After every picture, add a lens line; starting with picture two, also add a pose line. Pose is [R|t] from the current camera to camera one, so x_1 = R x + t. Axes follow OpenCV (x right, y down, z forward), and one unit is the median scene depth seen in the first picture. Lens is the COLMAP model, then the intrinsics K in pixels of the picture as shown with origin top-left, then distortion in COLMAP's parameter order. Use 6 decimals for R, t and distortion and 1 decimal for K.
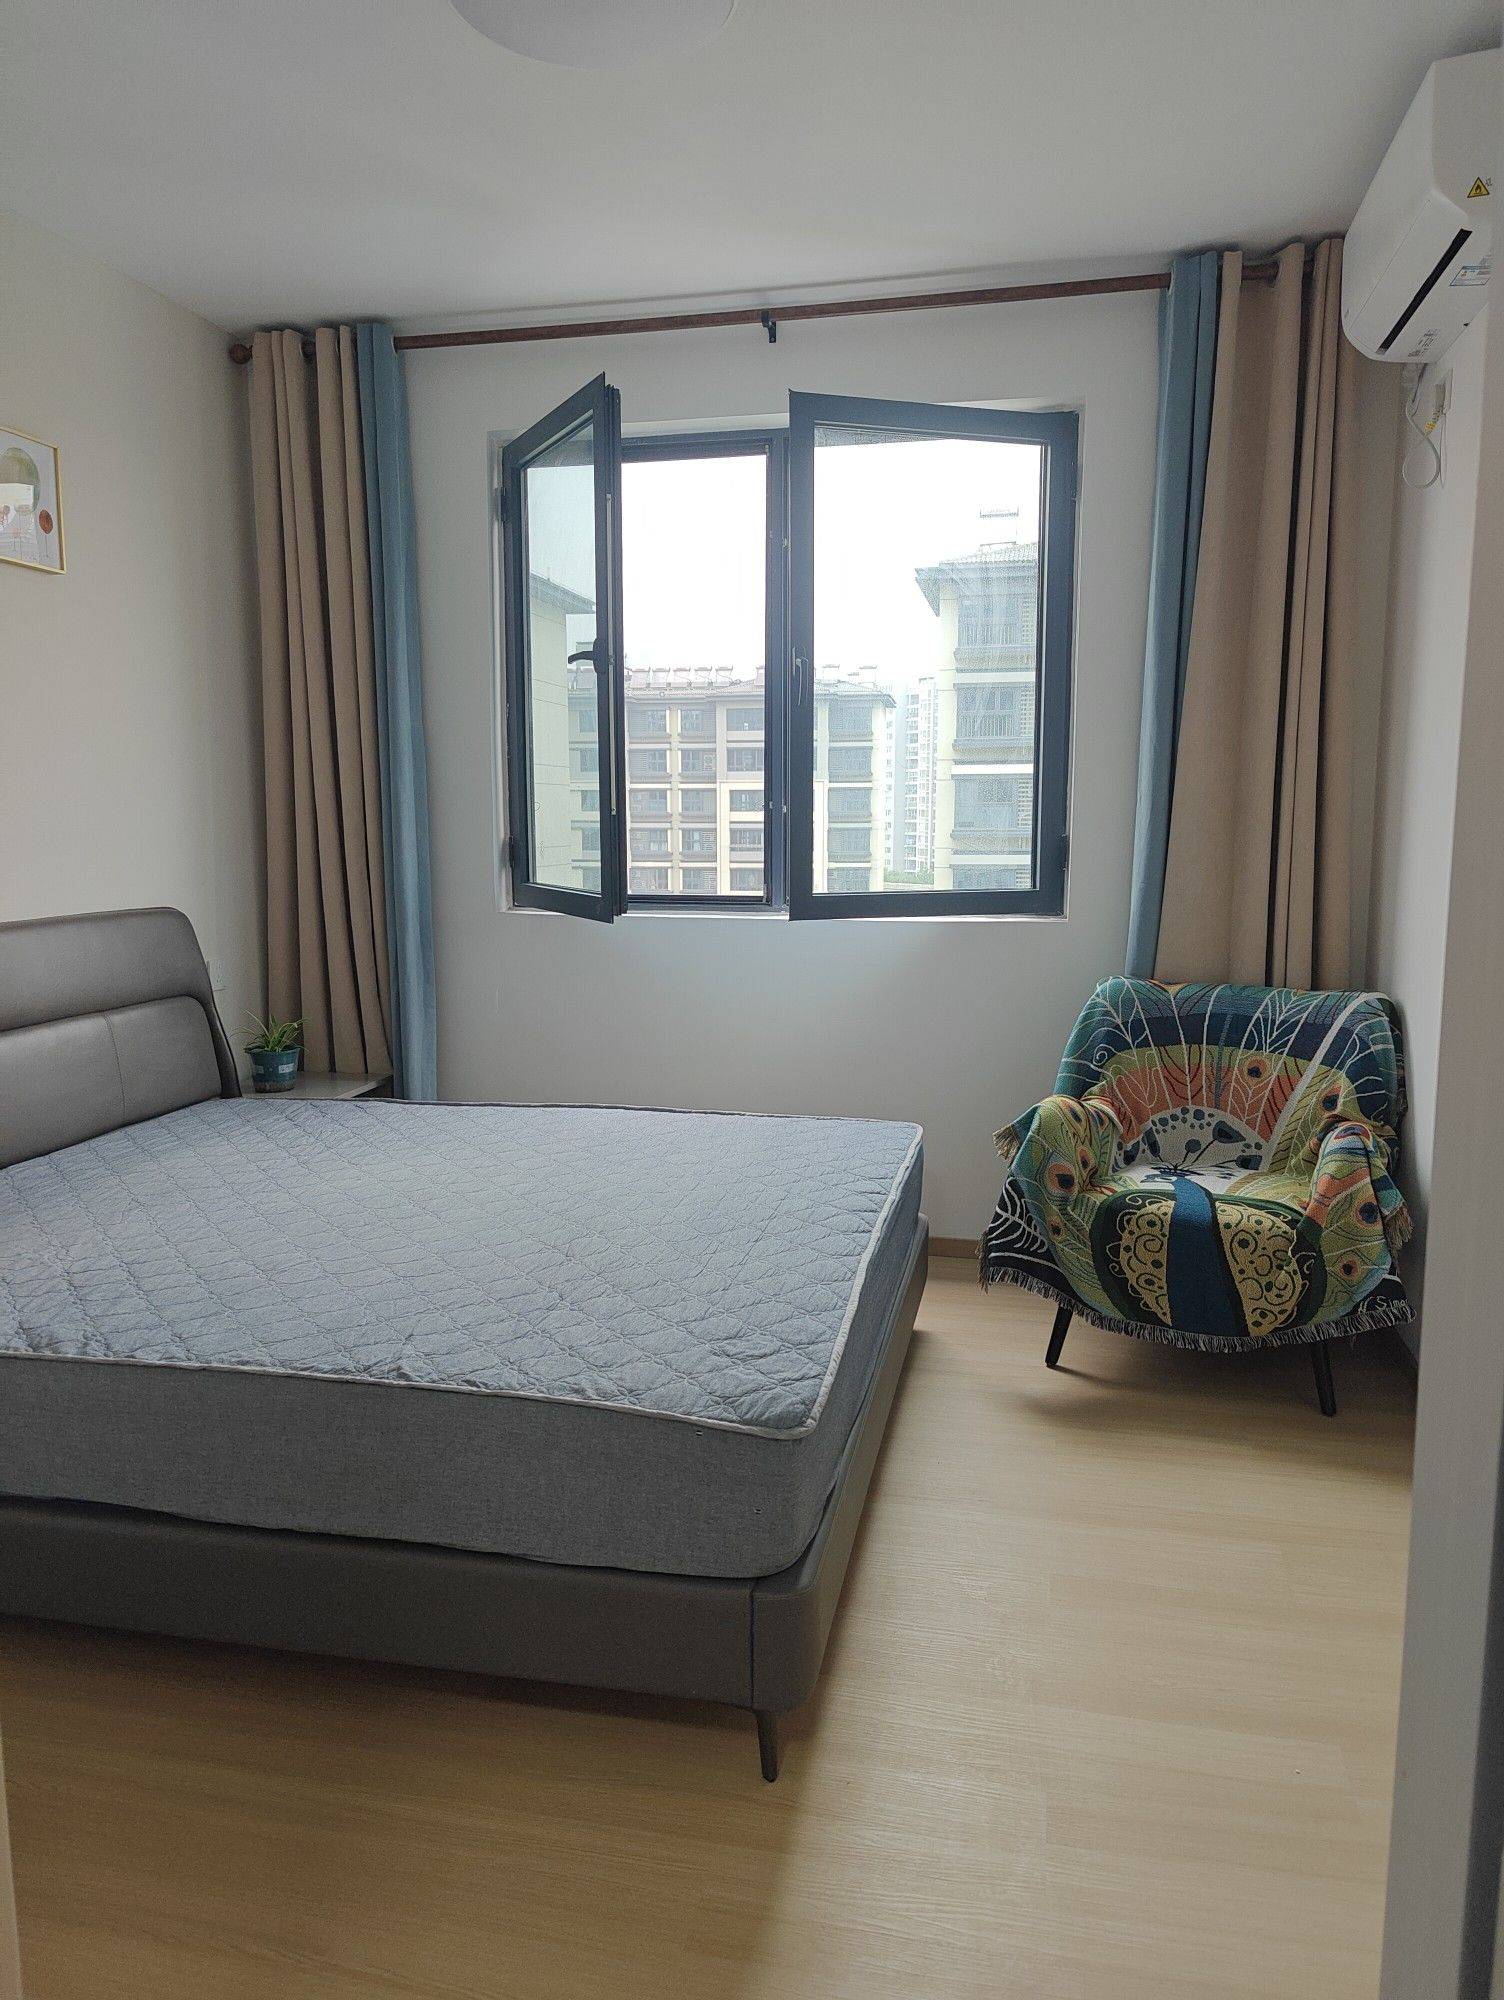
lens RADIAL K [[1374.4, 0, 752.0], [0, 1374.4, 1000.0], [0, 0, 1]] dist [0.003836, 0.001067]
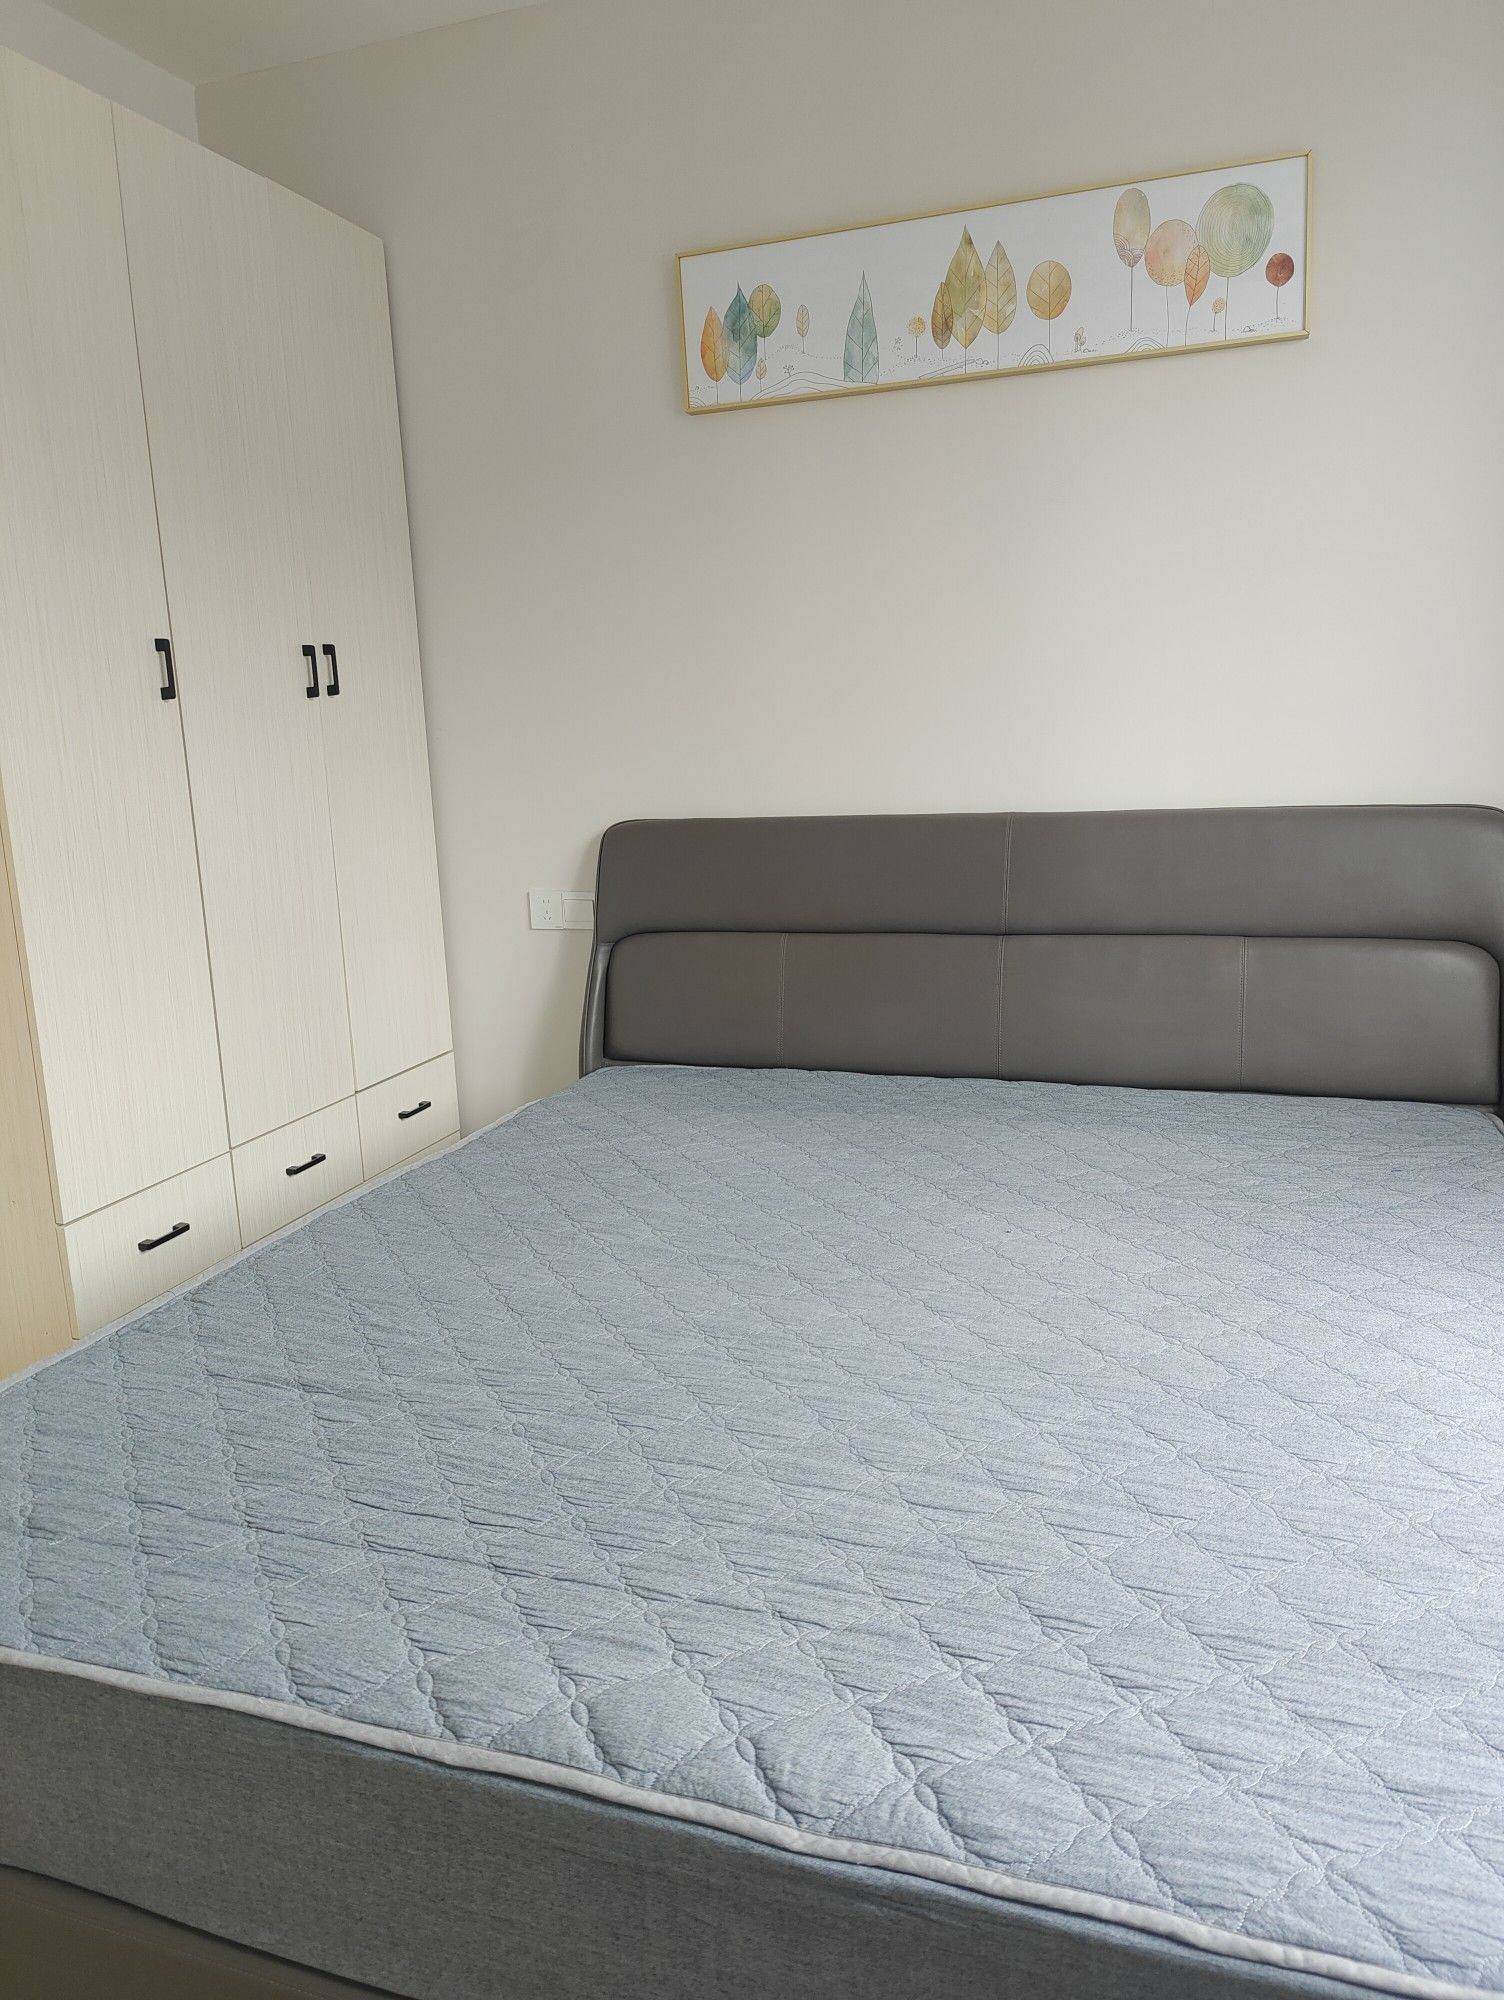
lens RADIAL K [[1374.4, 0, 752.0], [0, 1374.4, 1000.0], [0, 0, 1]] dist [0.003836, 0.001067]
pose [[-0.123499, 0.205281, -0.970880, 0.329481], [-0.091326, 0.971866, 0.217107, -0.104575], [0.988133, 0.115479, -0.101277, 0.866039]]
